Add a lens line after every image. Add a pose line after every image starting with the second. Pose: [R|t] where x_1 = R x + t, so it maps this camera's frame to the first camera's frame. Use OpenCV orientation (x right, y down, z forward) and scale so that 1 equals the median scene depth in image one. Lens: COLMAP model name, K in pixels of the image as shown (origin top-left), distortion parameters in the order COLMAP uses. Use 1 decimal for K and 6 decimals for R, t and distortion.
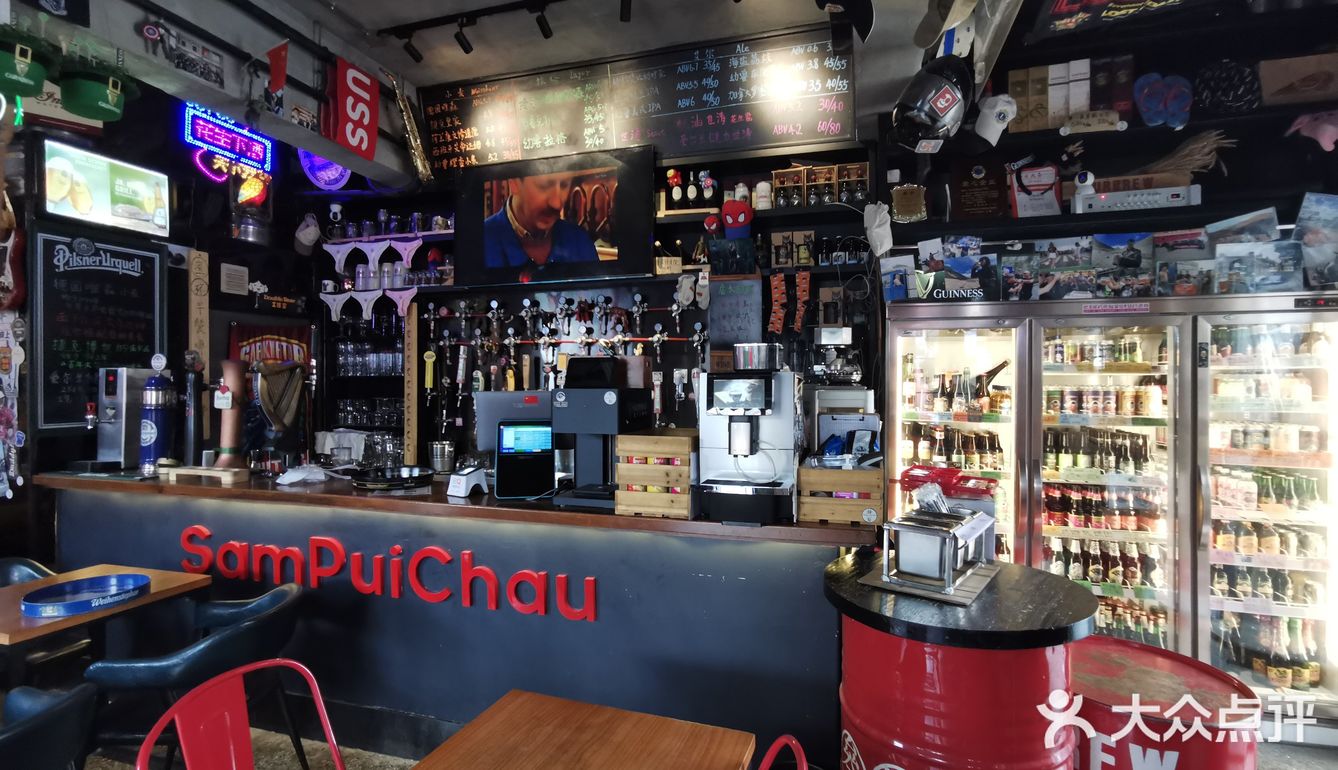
lens RADIAL K [[634.7, 0, 668.6], [0, 634.7, 382.7], [0, 0, 1]] dist [0.025008, 0.001594]
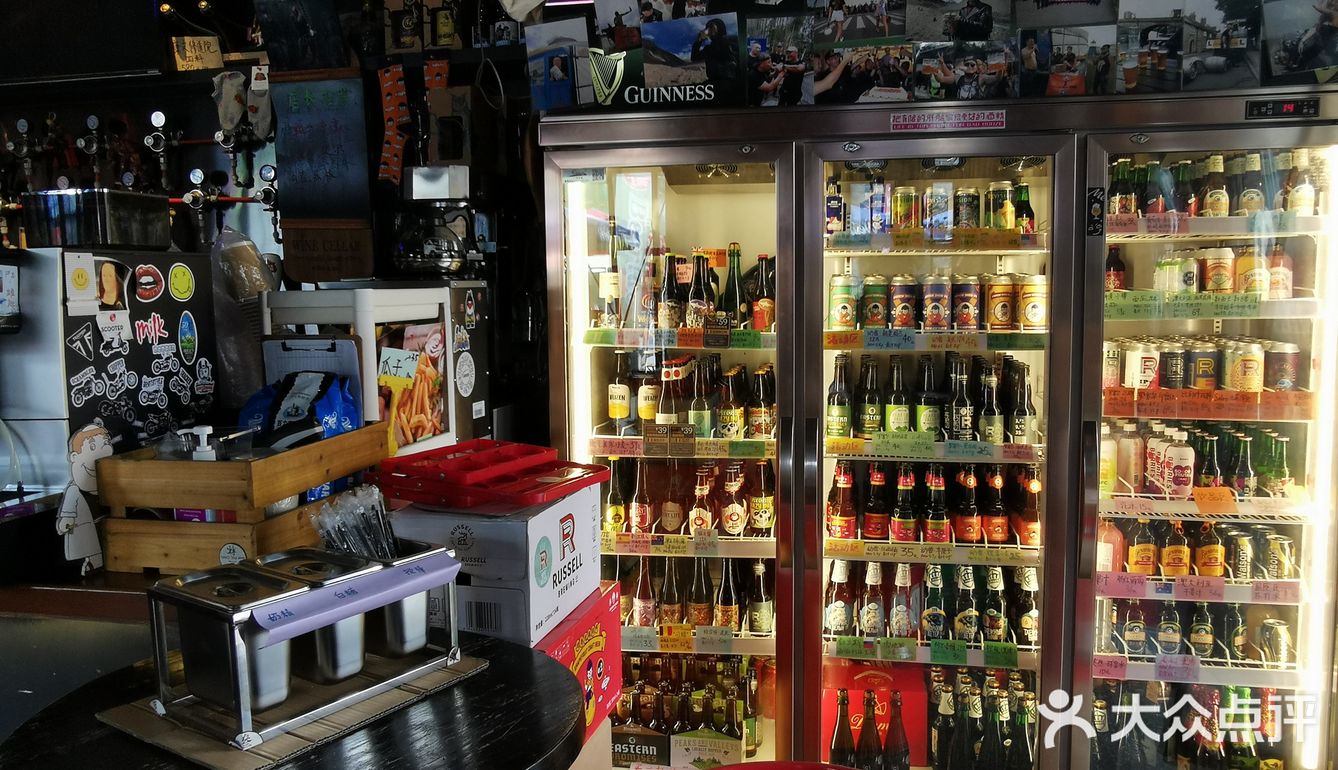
lens RADIAL K [[1019.4, 0, 669.4], [0, 1019.4, 384.4], [0, 0, 1]] dist [-0.054970, 0.035796]
pose [[0.998065, -0.021356, 0.058403, 0.406734], [0.015958, 0.995688, 0.091384, 0.015365], [-0.060102, -0.090275, 0.994102, 0.186684]]
